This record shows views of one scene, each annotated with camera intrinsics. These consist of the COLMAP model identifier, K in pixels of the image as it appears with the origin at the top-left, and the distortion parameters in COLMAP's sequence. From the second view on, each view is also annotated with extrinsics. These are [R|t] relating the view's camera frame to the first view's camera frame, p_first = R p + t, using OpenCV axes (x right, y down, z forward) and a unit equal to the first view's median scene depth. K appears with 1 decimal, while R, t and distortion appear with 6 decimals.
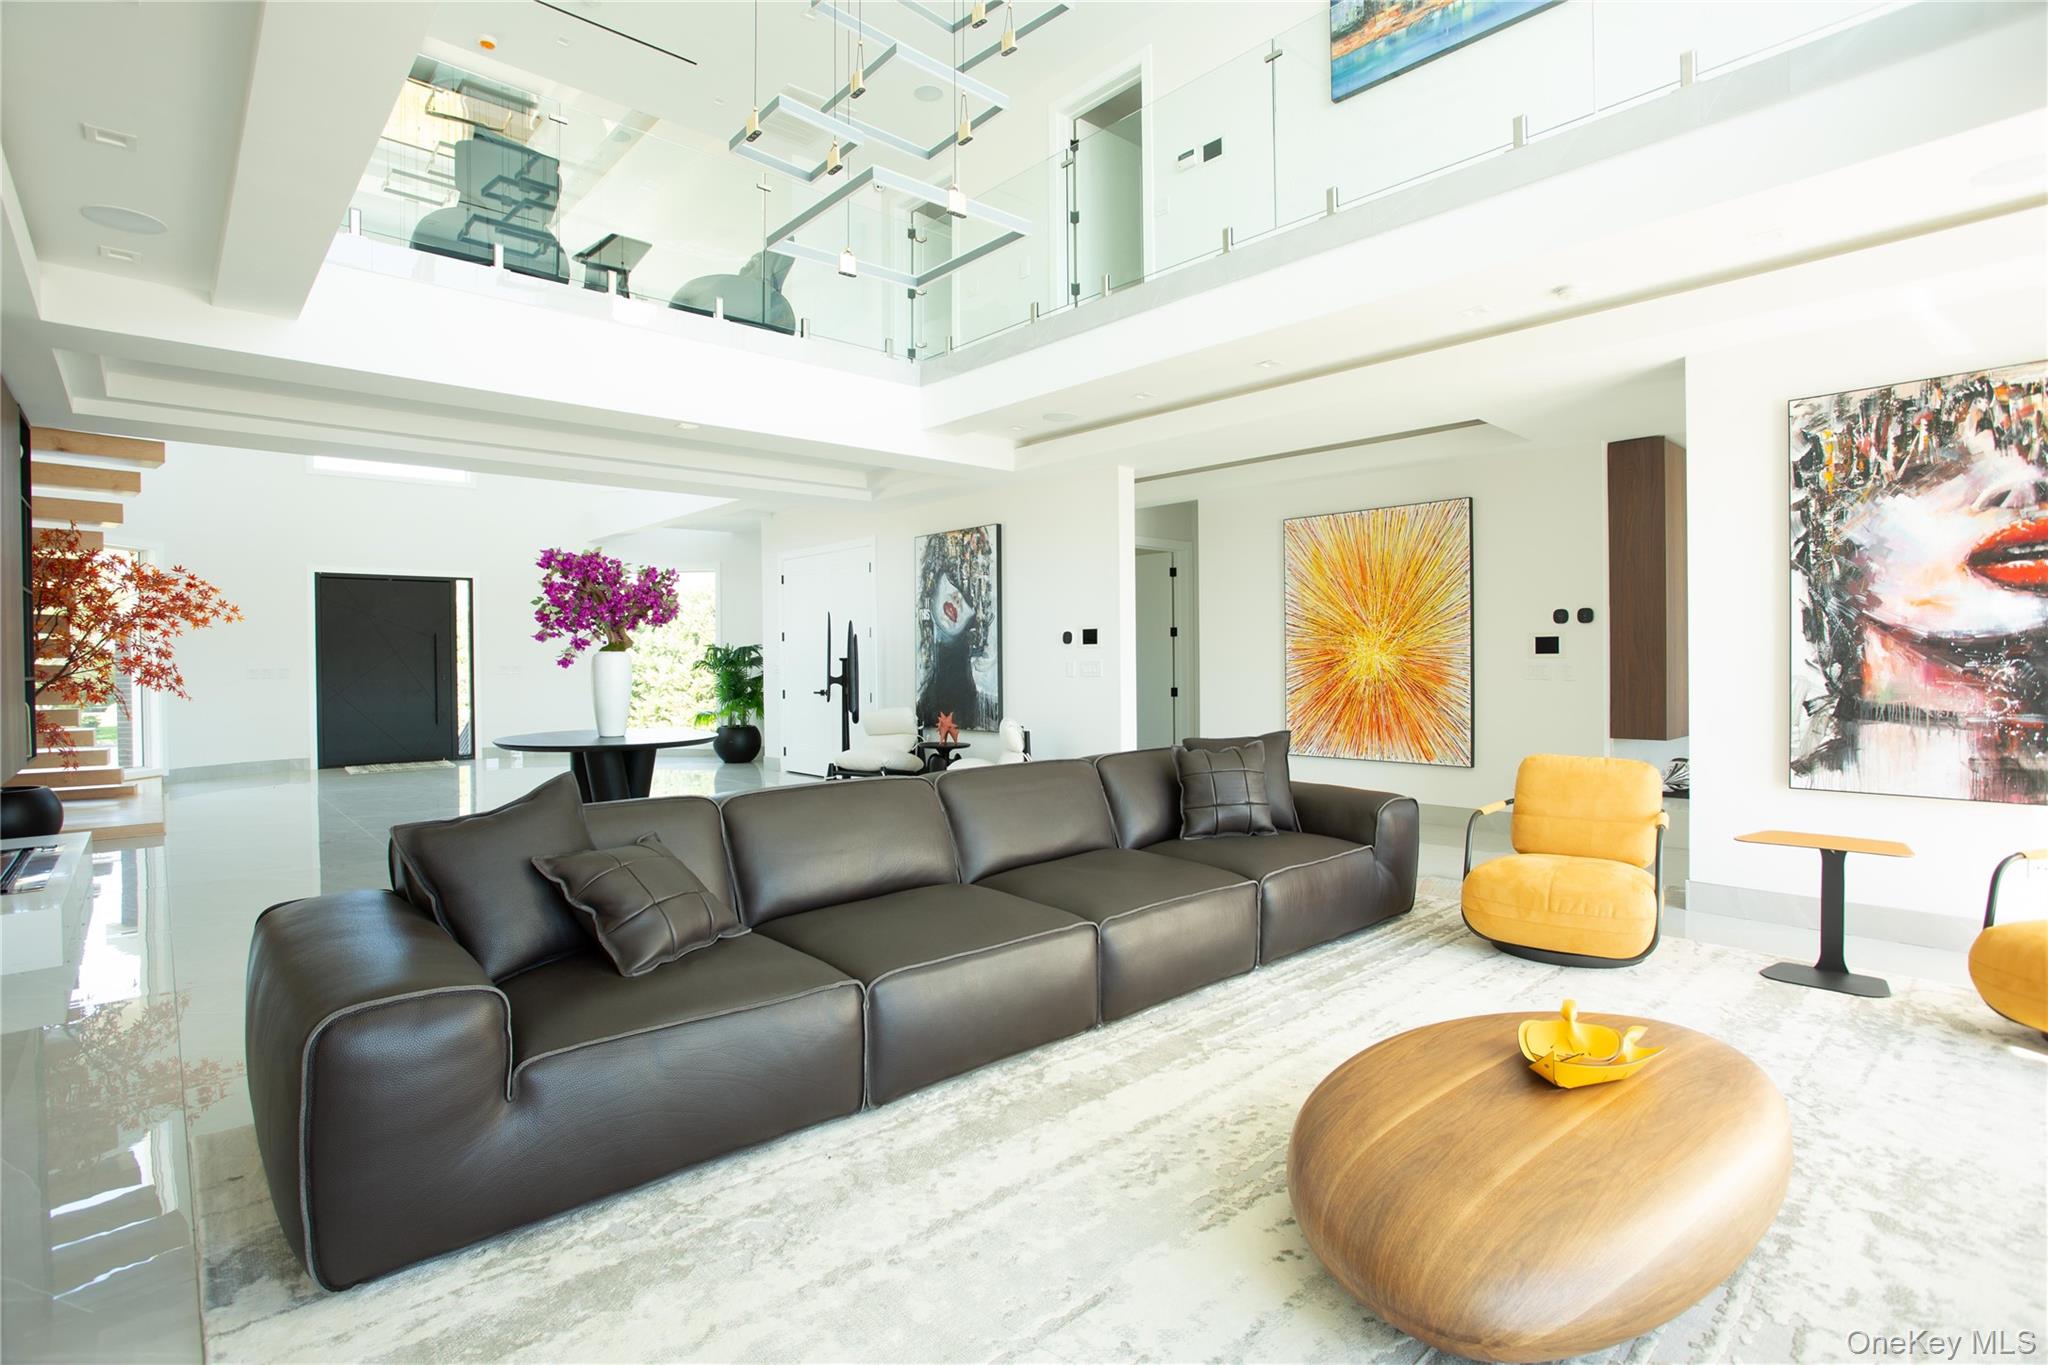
lens RADIAL K [[994.3, 0, 1028.8], [0, 994.3, 672.9], [0, 0, 1]] dist [-0.039657, 0.011107]
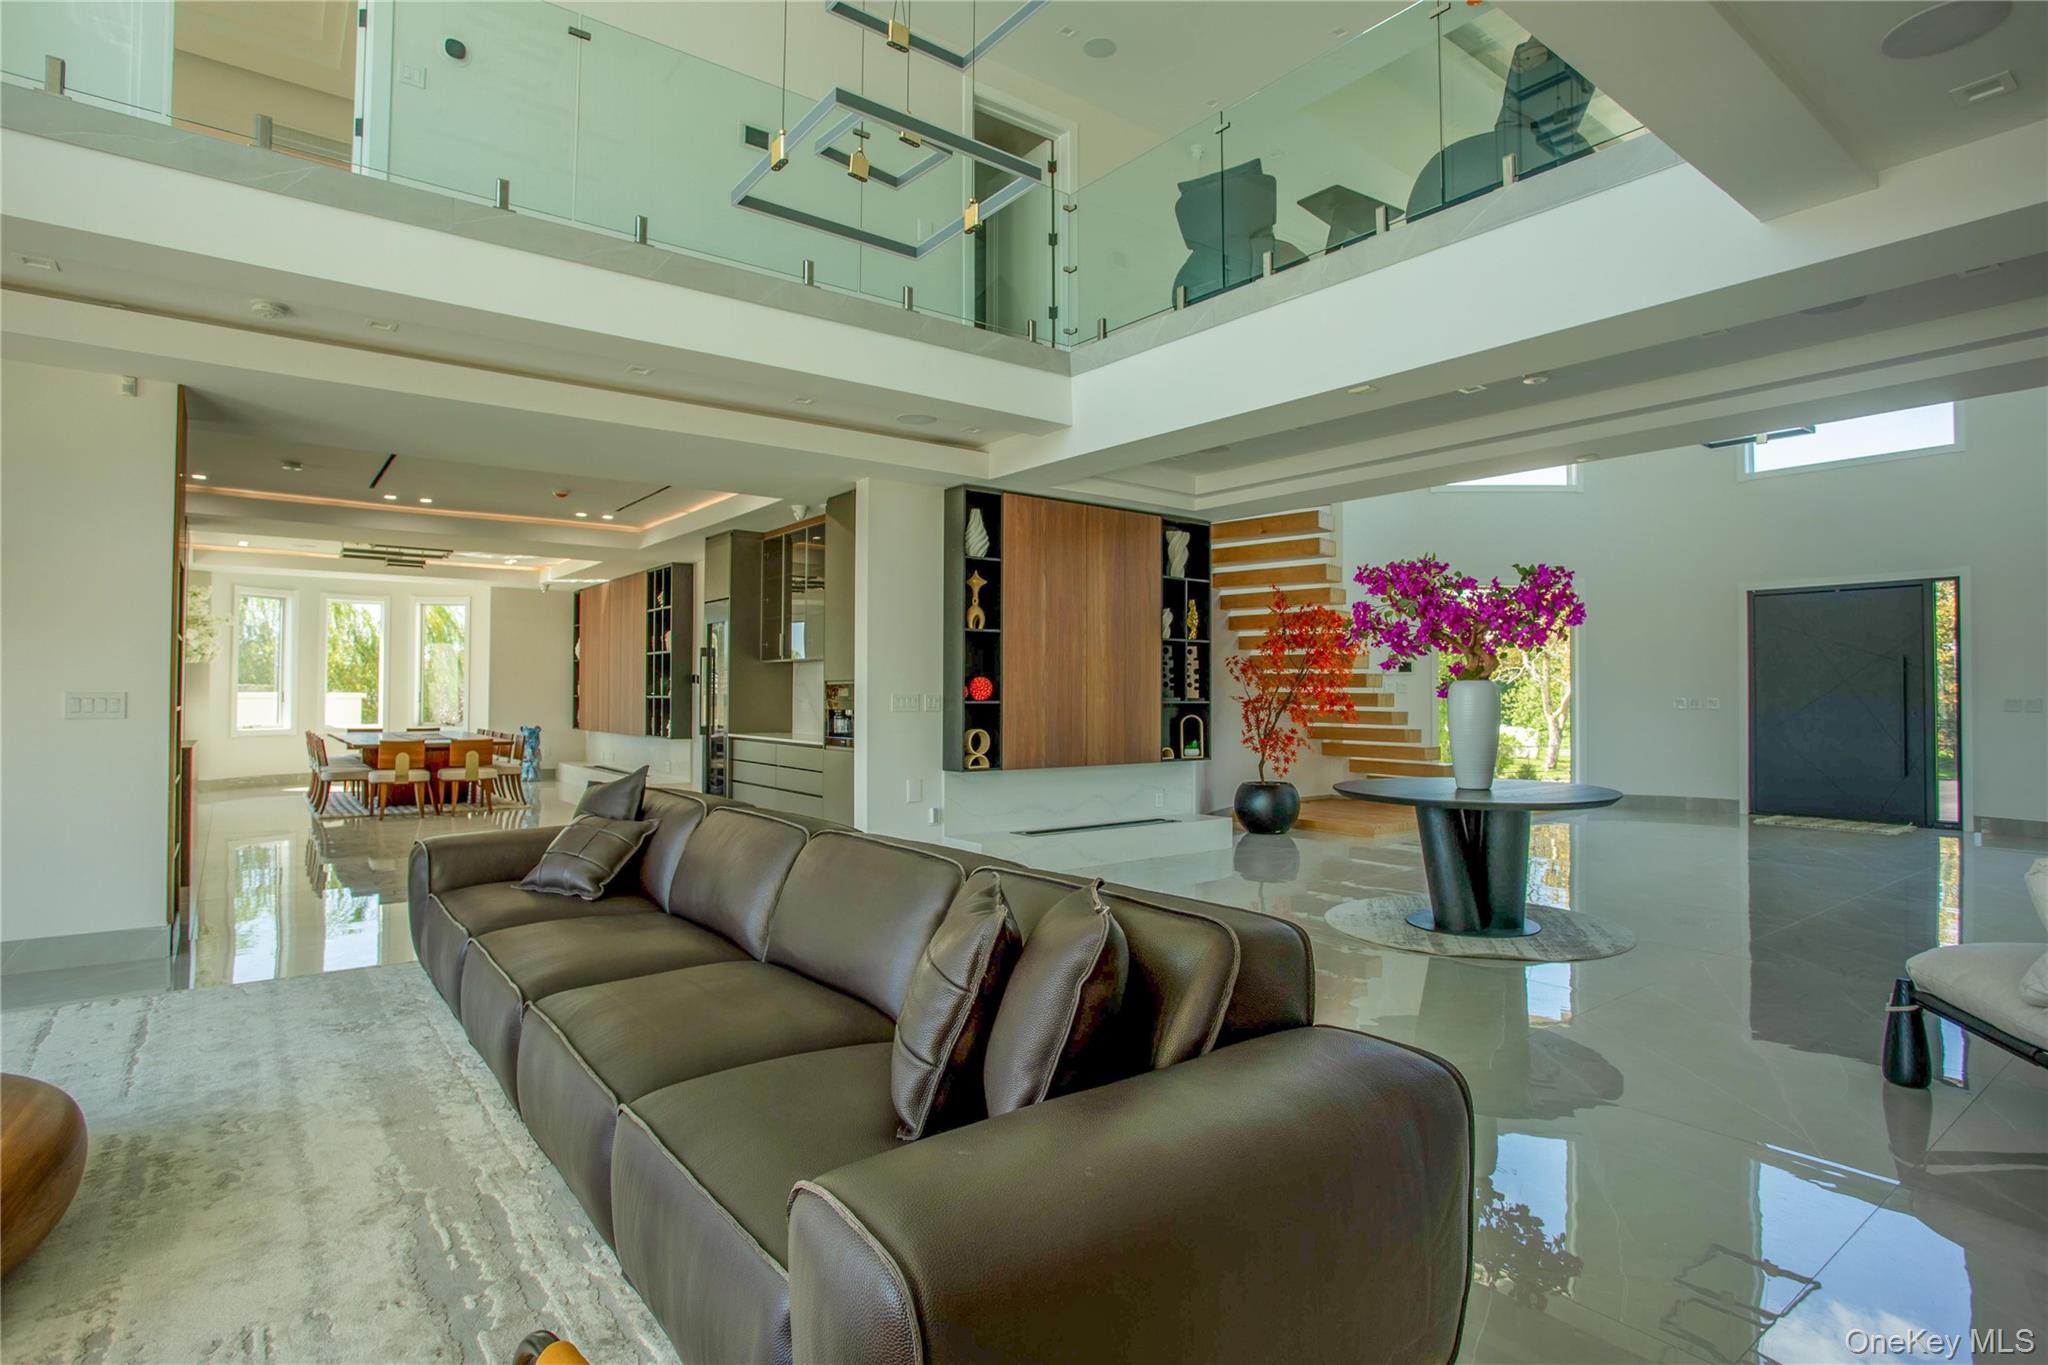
lens RADIAL K [[1058.5, 0, 1020.1], [0, 1058.5, 686.7], [0, 0, 1]] dist [-0.020780, 0.000578]
pose [[-0.100886, -0.003816, -0.994891, 1.098709], [-0.015722, 0.999874, -0.002241, -0.019073], [0.994774, 0.015416, -0.100933, 1.802633]]
